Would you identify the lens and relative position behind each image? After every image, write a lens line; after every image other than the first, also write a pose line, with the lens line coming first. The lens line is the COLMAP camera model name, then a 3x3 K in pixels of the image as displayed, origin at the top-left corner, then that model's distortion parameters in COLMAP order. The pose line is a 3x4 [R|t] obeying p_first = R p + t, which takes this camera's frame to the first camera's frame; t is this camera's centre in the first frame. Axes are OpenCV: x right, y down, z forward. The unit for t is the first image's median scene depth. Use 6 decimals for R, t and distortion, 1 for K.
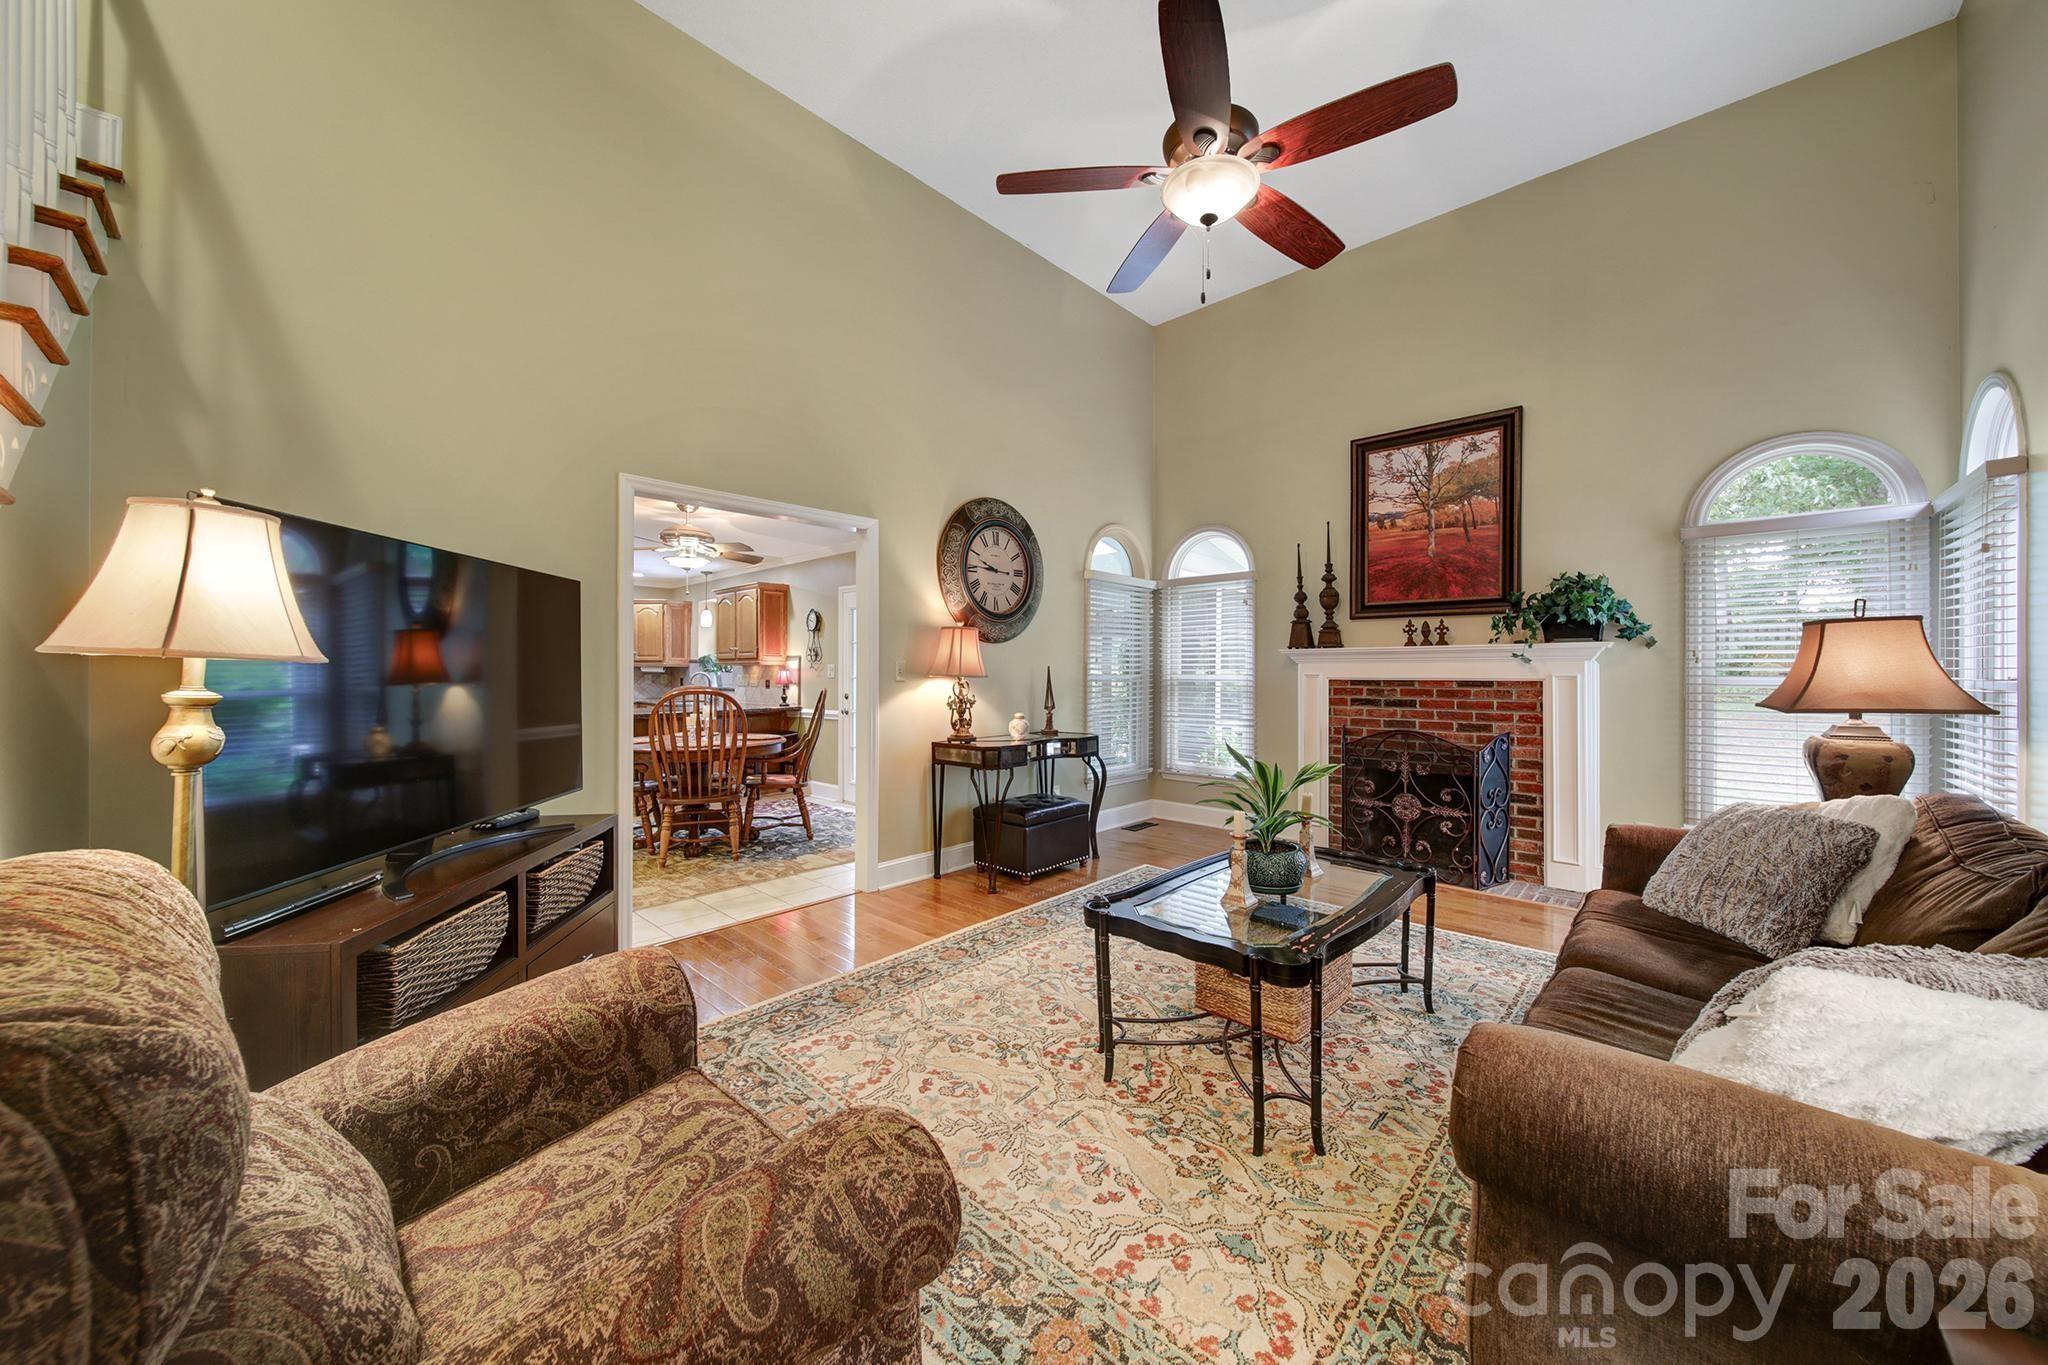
lens RADIAL K [[730.5, 0, 1011.1], [0, 730.5, 675.9], [0, 0, 1]] dist [-0.004203, -0.000226]
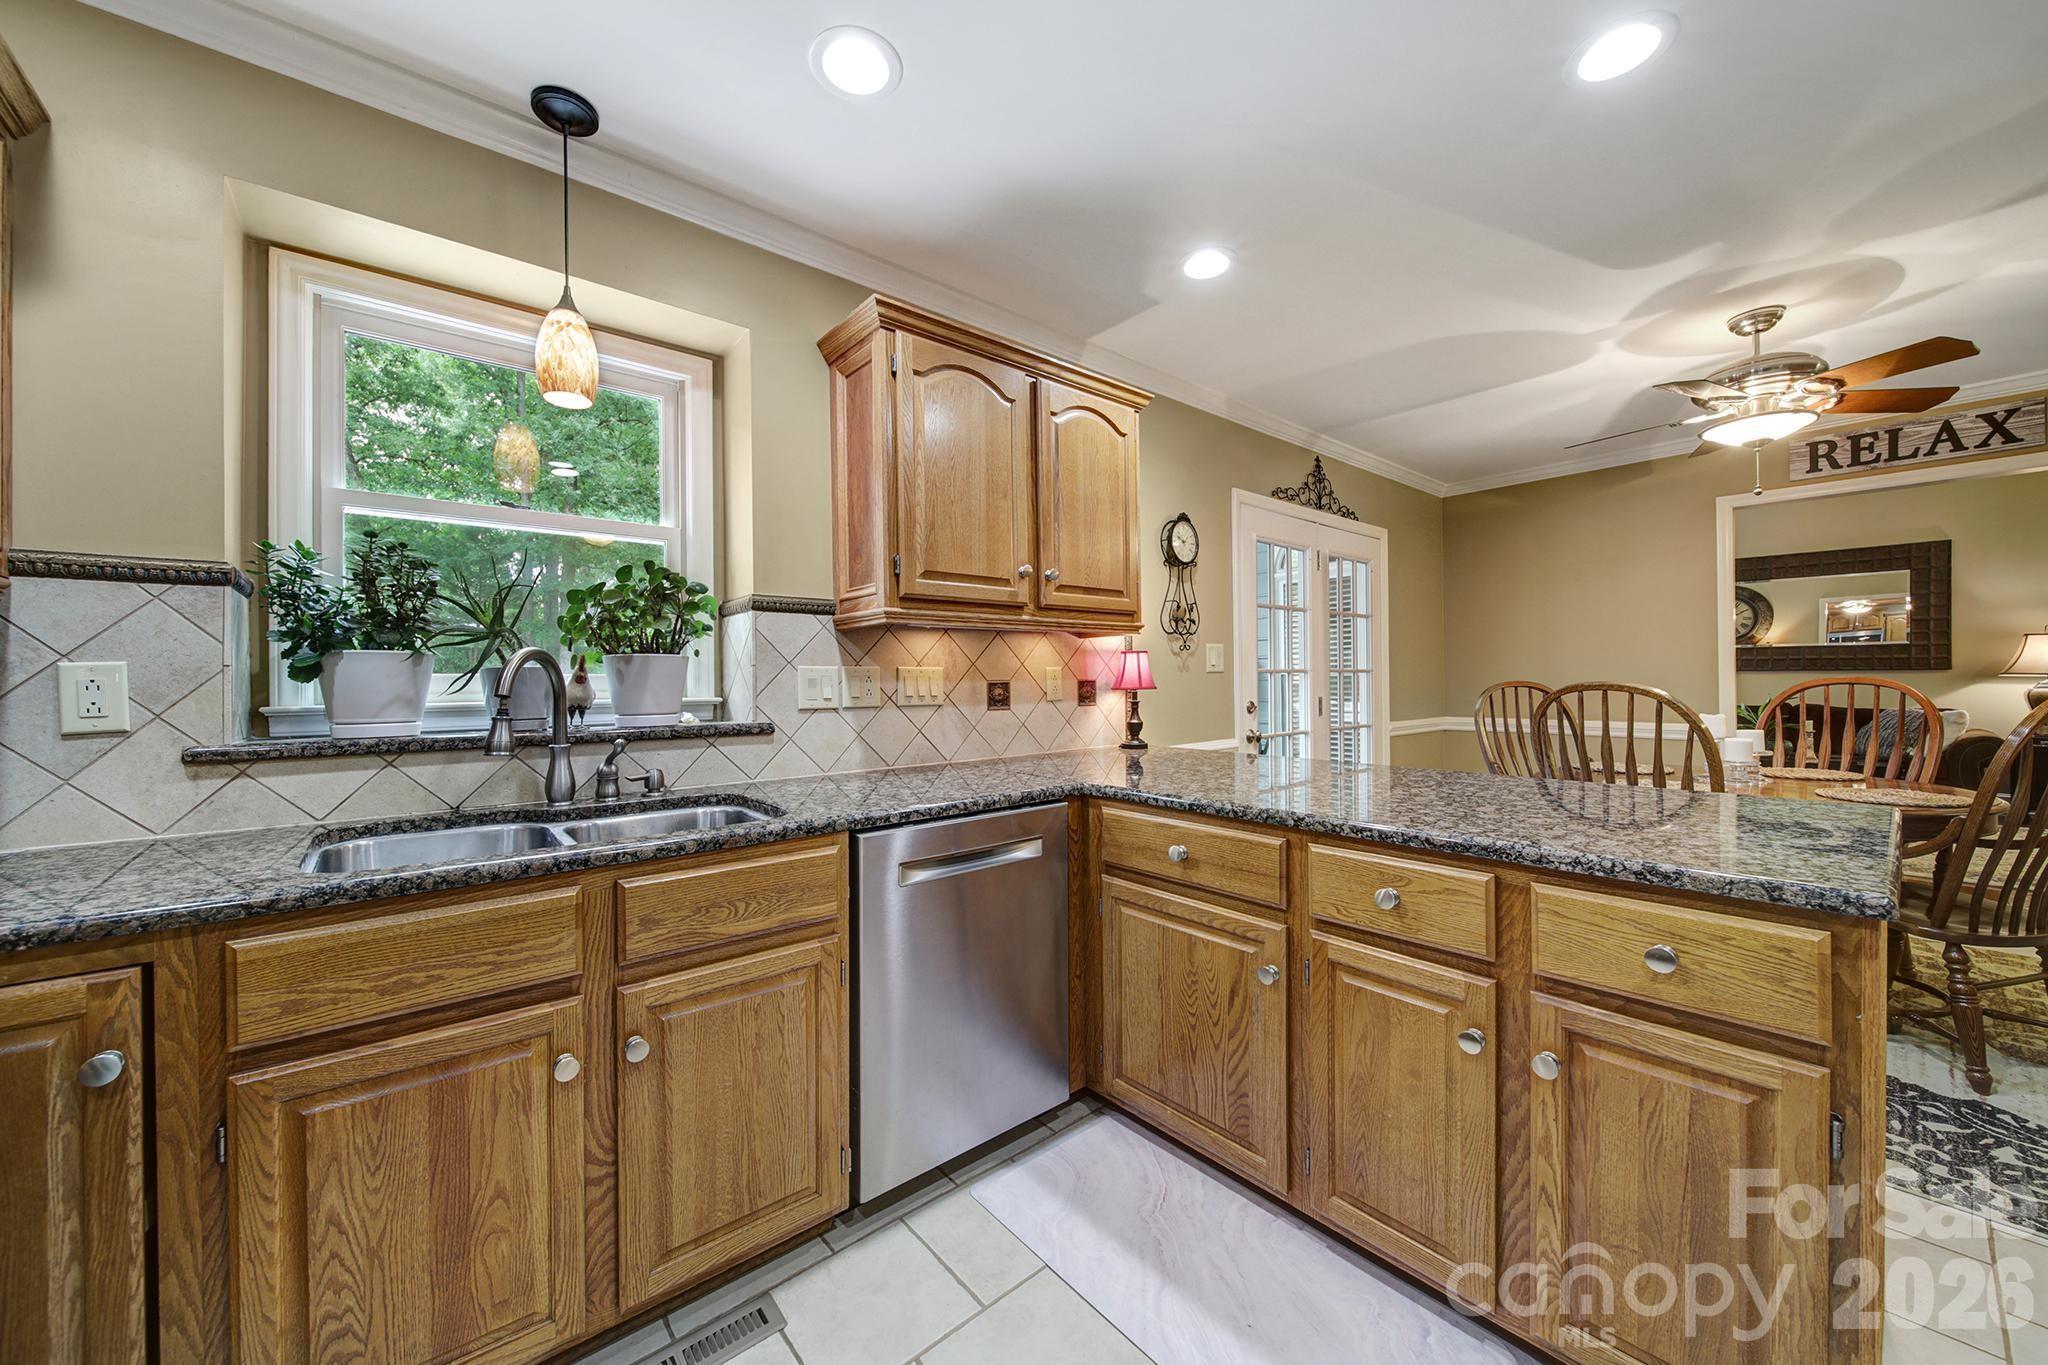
lens RADIAL K [[743.7, 0, 1027.4], [0, 743.7, 675.6], [0, 0, 1]] dist [-0.008955, -0.000106]
pose [[0.082939, 0.000655, 0.996554, -1.318537], [0.013403, 0.999909, -0.001773, 0.009672], [-0.996465, 0.013504, 0.082922, 1.928946]]
